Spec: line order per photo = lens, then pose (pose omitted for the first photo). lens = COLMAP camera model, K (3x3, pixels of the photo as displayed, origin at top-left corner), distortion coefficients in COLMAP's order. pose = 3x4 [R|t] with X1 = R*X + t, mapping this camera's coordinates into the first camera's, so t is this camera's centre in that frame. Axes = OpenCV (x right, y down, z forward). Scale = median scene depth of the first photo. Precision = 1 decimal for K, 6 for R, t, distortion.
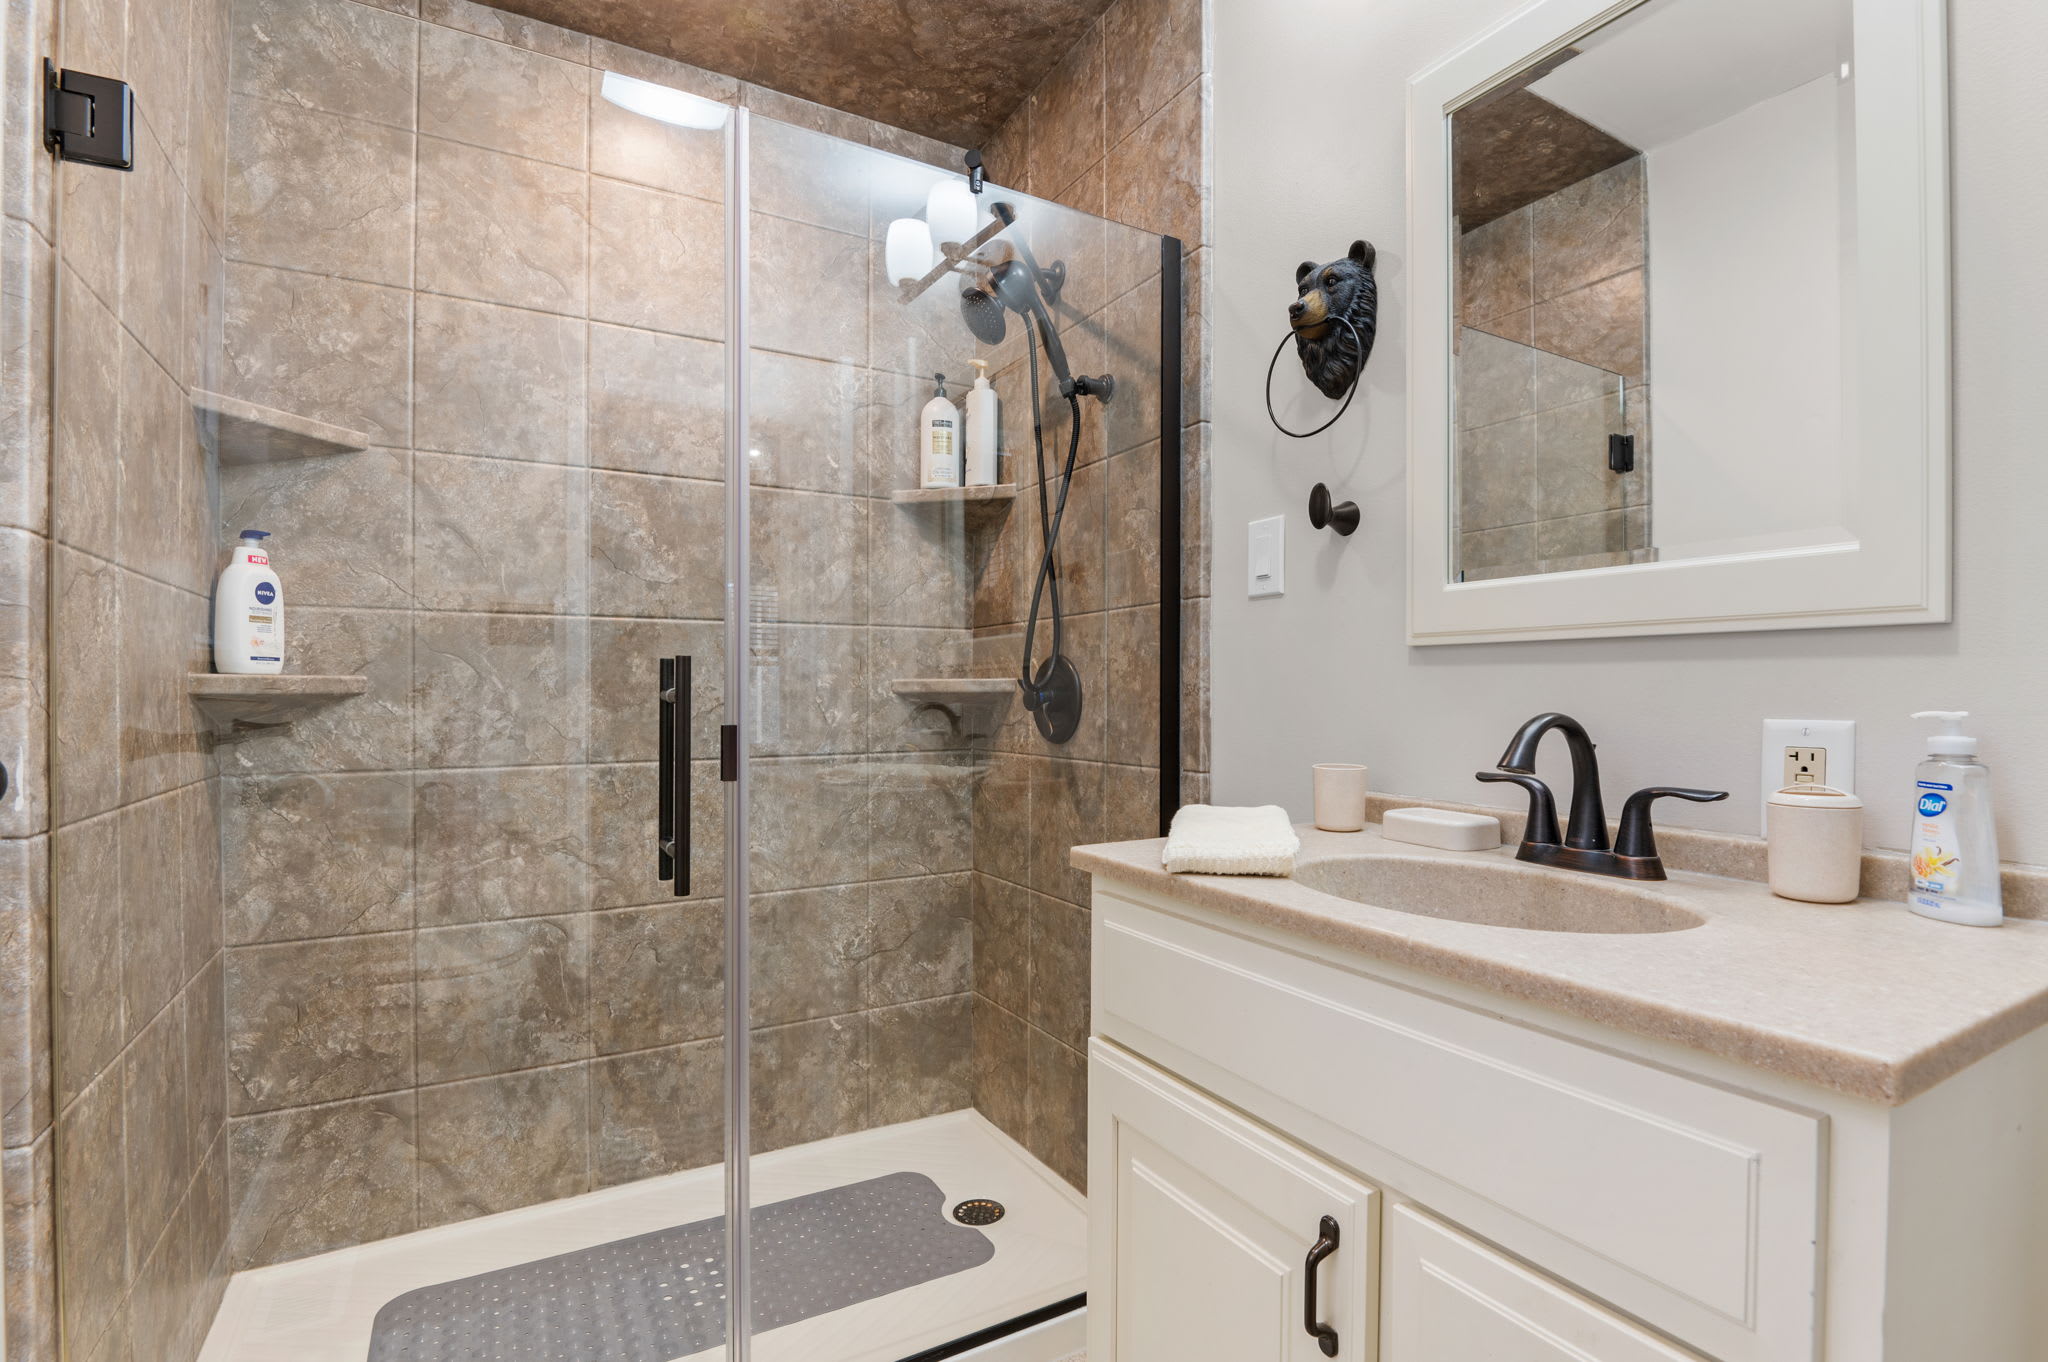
lens RADIAL K [[965.7, 0, 1024.0], [0, 965.7, 681.0], [0, 0, 1]] dist [-0.017142, -0.004775]
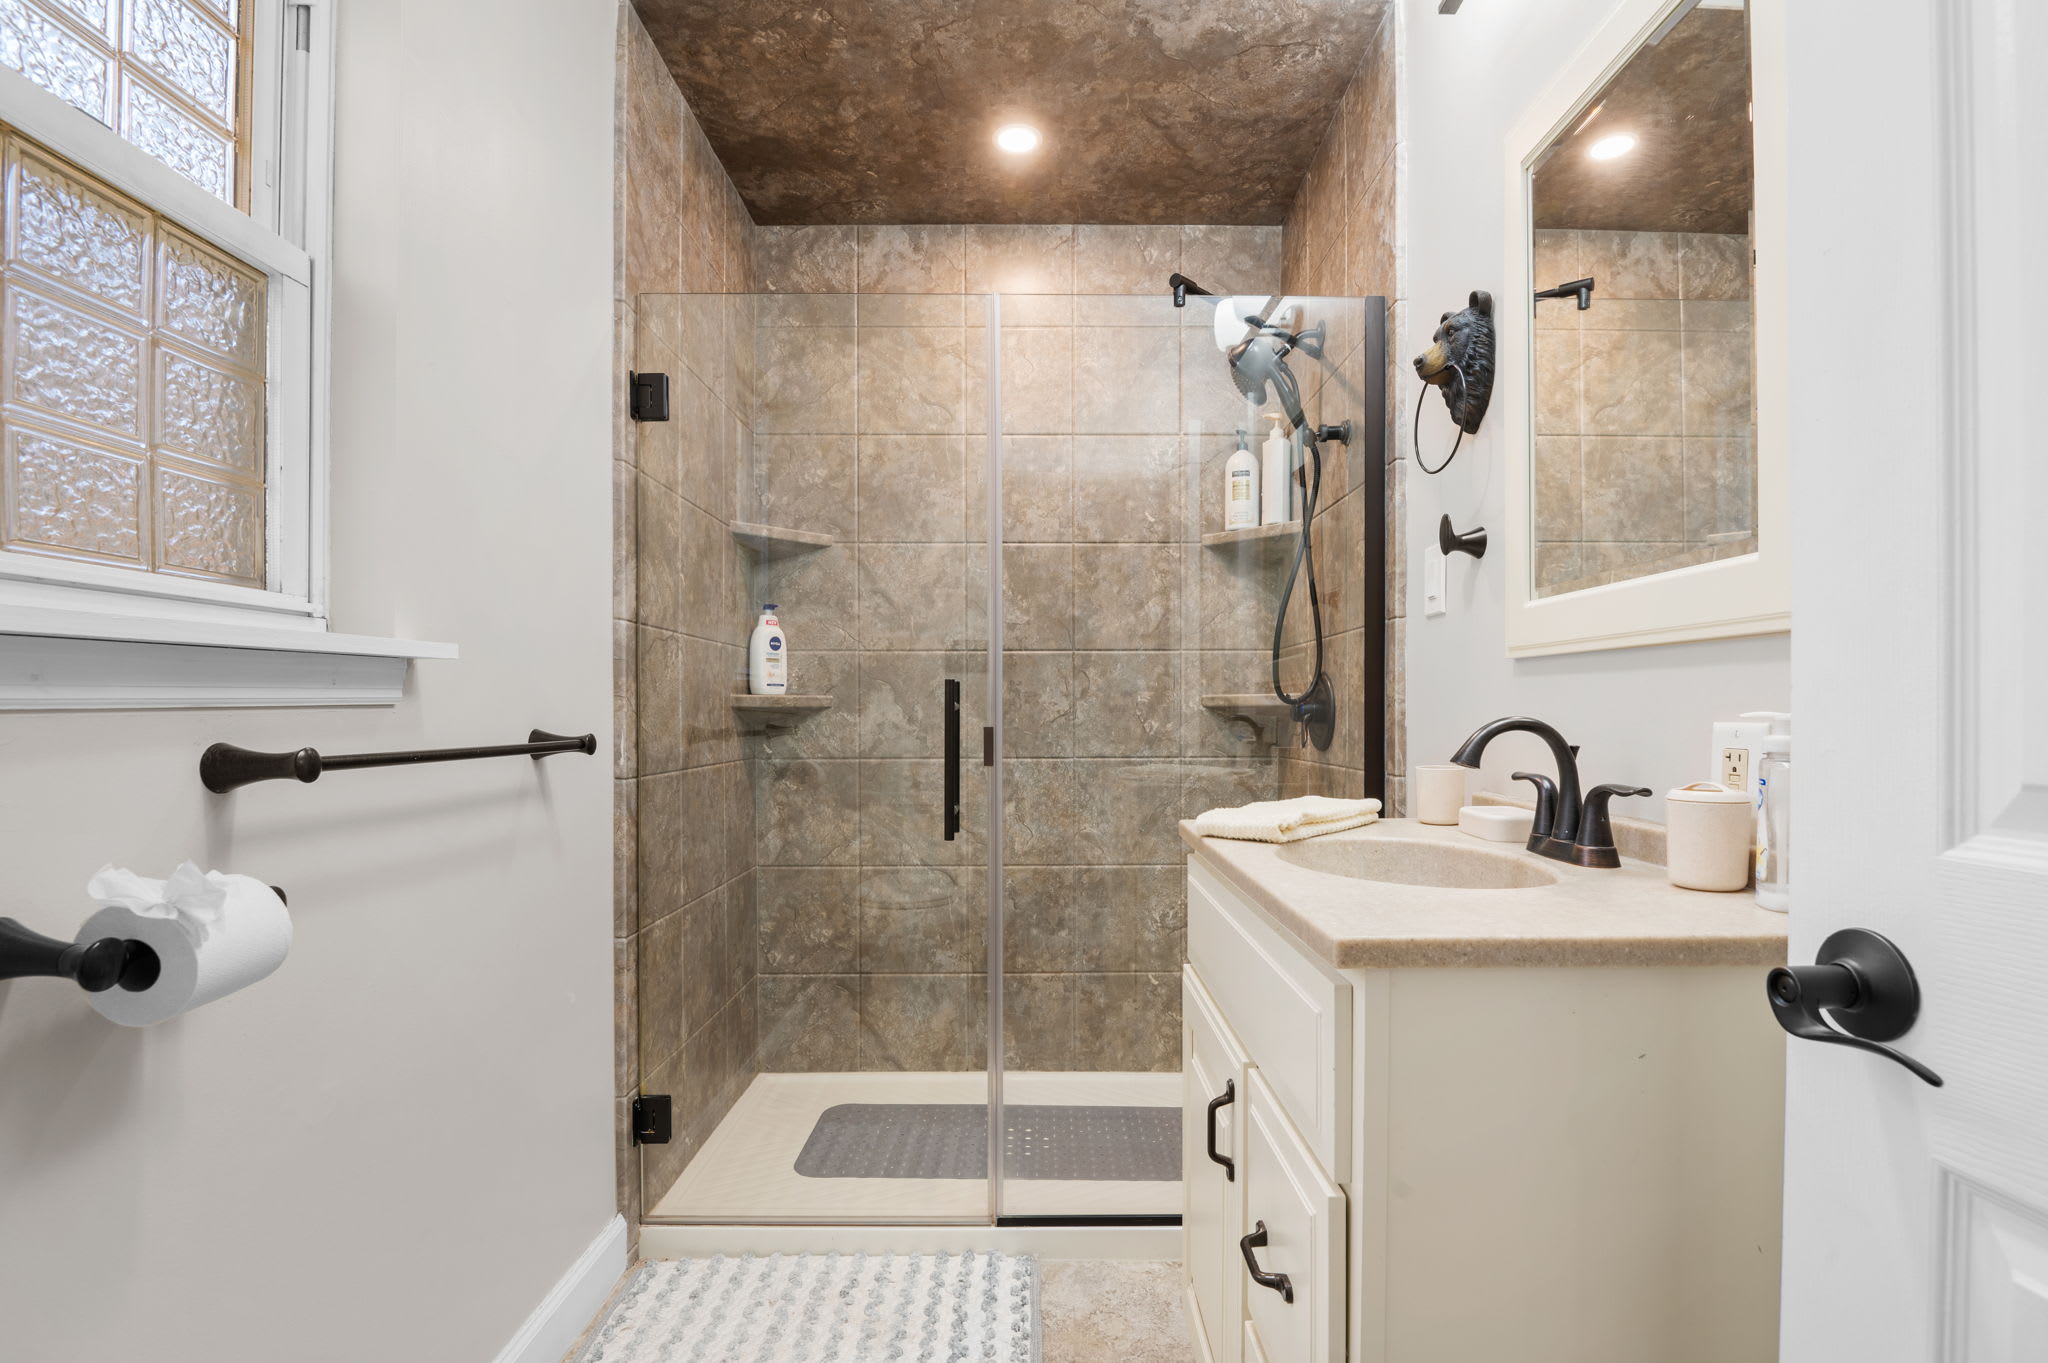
lens RADIAL K [[945.6, 0, 1025.3], [0, 945.6, 700.5], [0, 0, 1]] dist [-0.015344, -0.000593]
pose [[0.866059, -0.005716, -0.499909, 0.319050], [0.005549, 0.999983, -0.001820, 0.006758], [0.499911, -0.001197, 0.866076, -0.138199]]
